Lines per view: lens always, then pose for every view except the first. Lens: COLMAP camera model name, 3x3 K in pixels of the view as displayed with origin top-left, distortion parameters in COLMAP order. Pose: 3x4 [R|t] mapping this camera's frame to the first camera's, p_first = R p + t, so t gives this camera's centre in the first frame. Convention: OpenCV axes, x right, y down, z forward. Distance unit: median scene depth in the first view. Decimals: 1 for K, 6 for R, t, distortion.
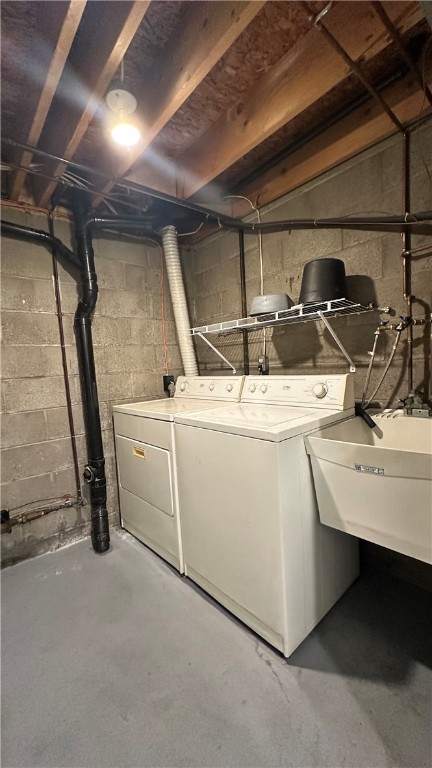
lens RADIAL K [[305.8, 0, 216.8], [0, 305.8, 384.8], [0, 0, 1]] dist [-0.001653, 0.000631]
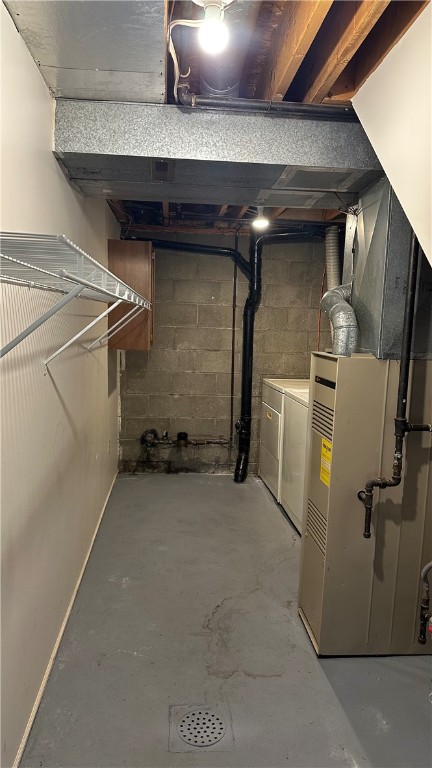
lens RADIAL K [[530.2, 0, 216.0], [0, 530.2, 384.0], [0, 0, 1]] dist [0.003025, 0.000063]
pose [[0.811285, 0.150102, -0.565054, 0.789436], [-0.120379, 0.988659, 0.089793, -0.086863], [0.572124, -0.004827, 0.820153, -0.966276]]
